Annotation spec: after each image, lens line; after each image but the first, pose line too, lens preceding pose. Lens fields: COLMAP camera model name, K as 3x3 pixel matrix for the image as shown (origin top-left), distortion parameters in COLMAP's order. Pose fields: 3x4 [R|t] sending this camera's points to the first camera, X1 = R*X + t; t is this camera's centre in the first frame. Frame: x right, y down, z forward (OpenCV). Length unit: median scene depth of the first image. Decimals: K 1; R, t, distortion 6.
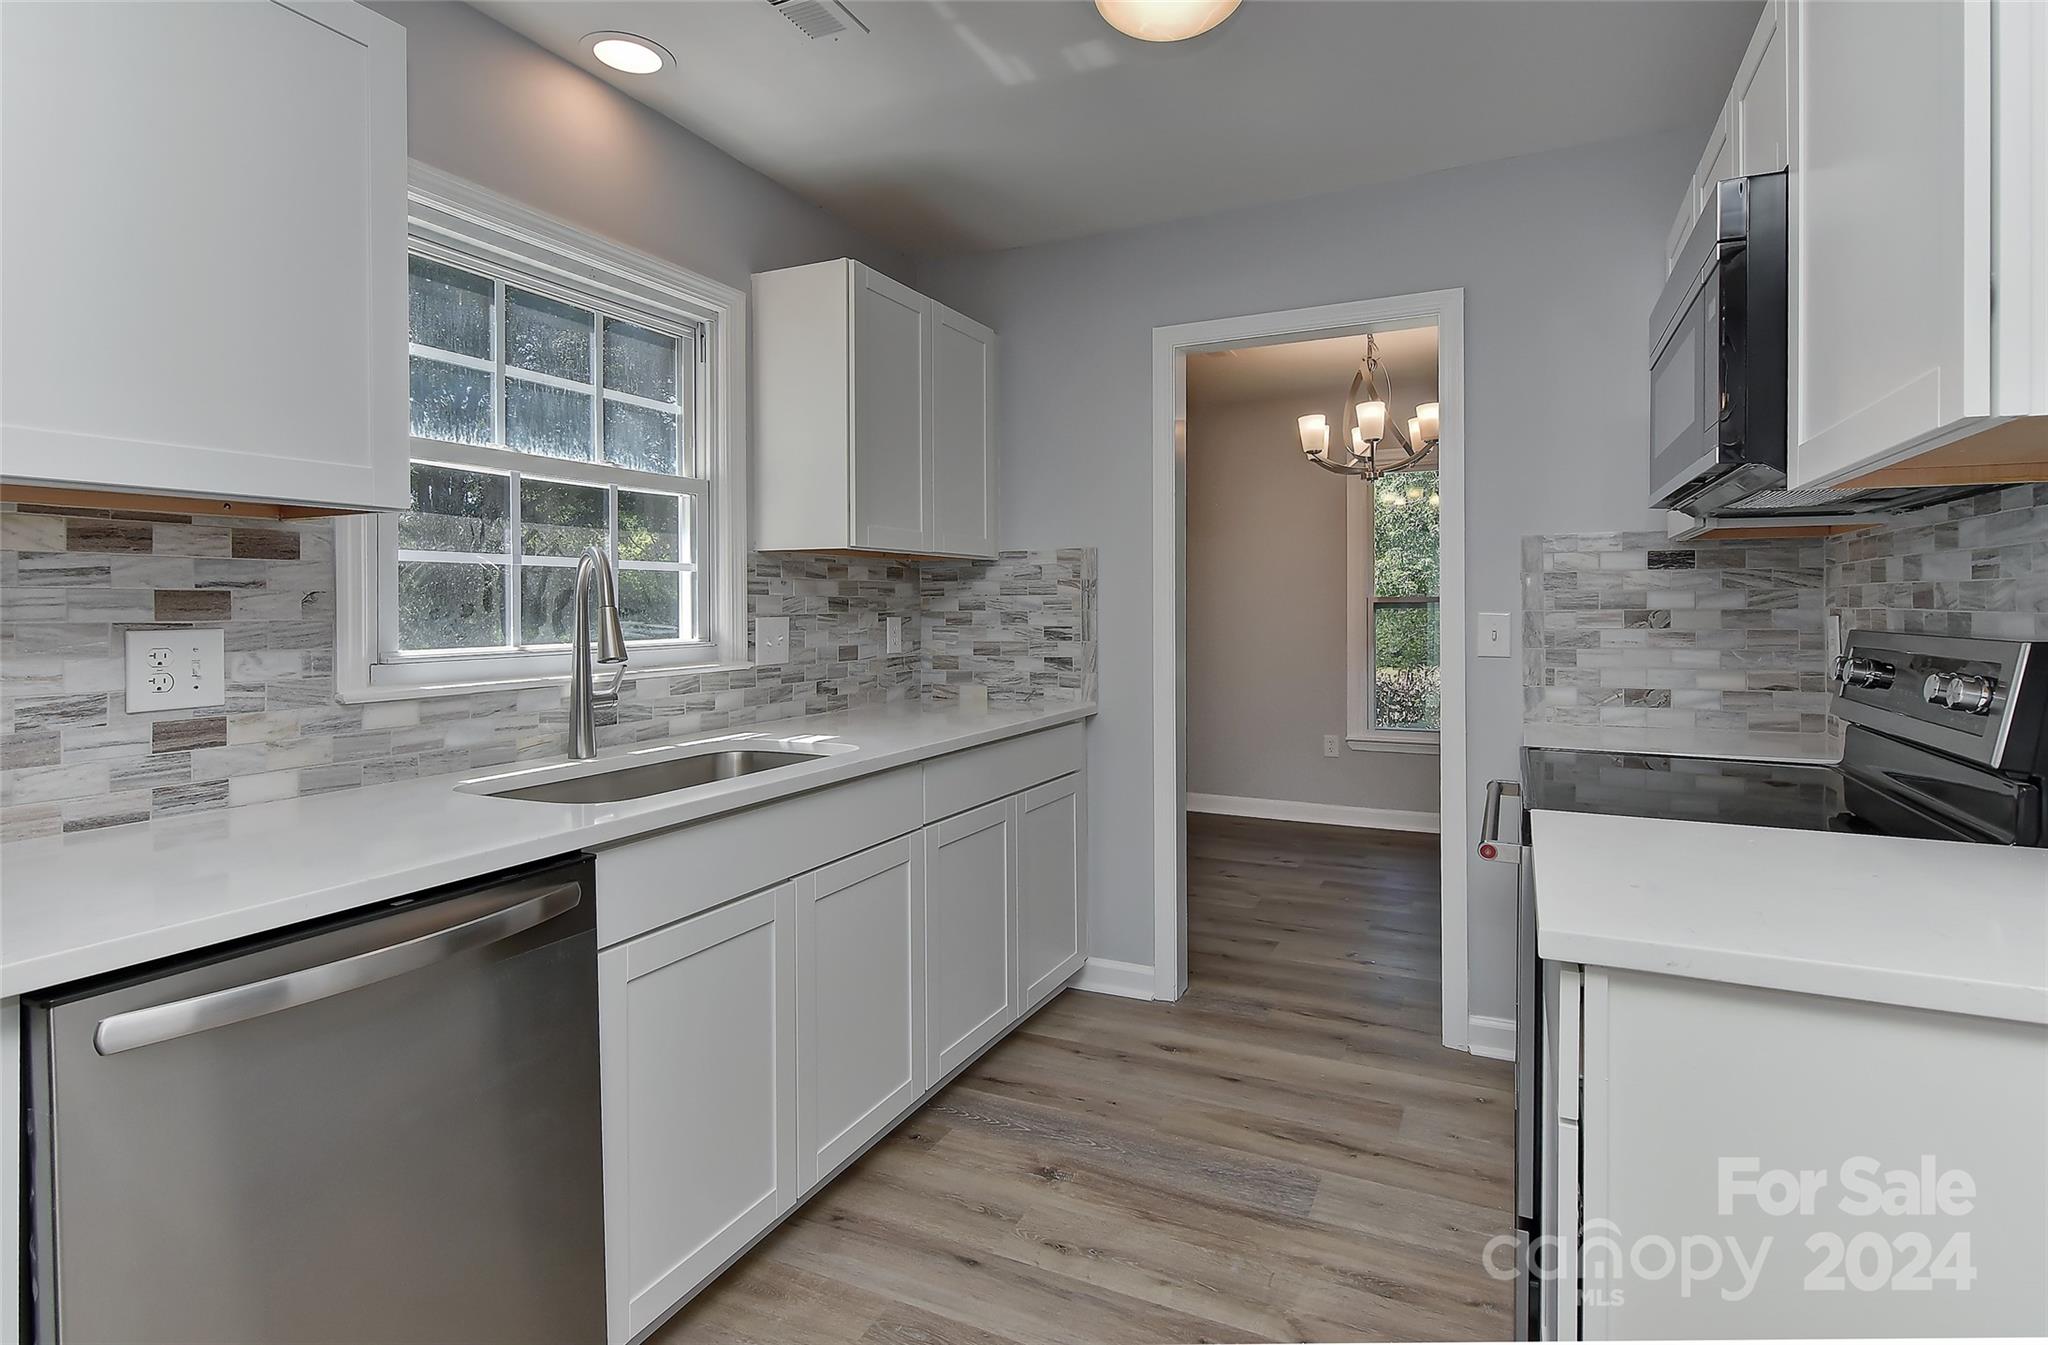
lens RADIAL K [[1024.3, 0, 1006.7], [0, 1024.3, 612.2], [0, 0, 1]] dist [-0.005894, 0.001412]
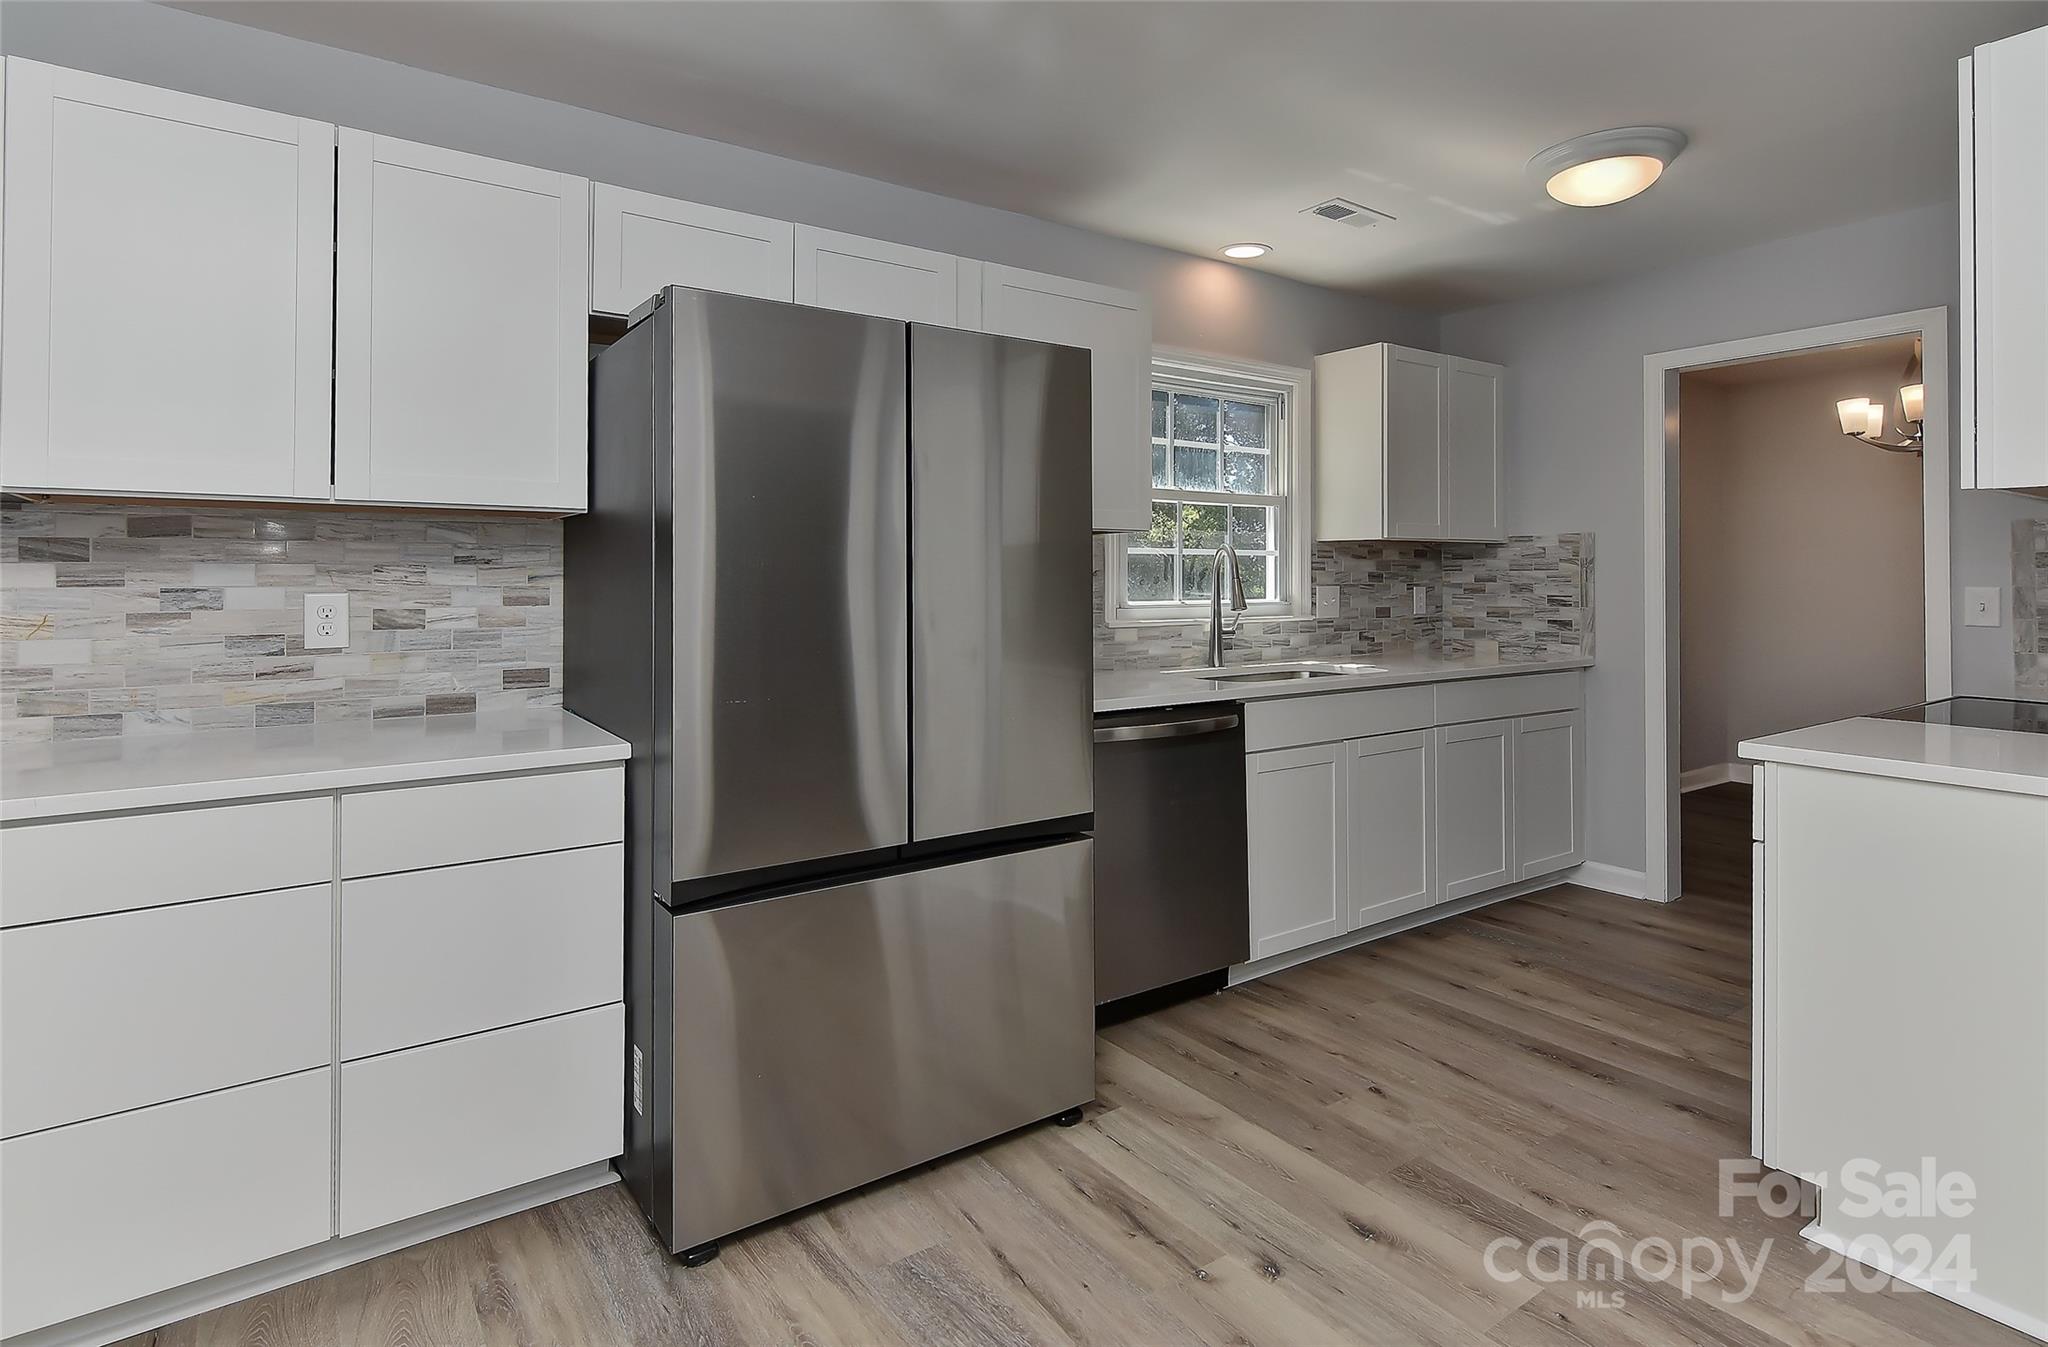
lens RADIAL K [[1024.3, 0, 976.4], [0, 1024.3, 571.6], [0, 0, 1]] dist [-0.005894, 0.001412]
pose [[0.860019, 0.001881, -0.510259, 0.092365], [-0.007385, 0.999934, -0.008761, 0.001055], [0.510209, 0.011303, 0.859976, -0.555970]]
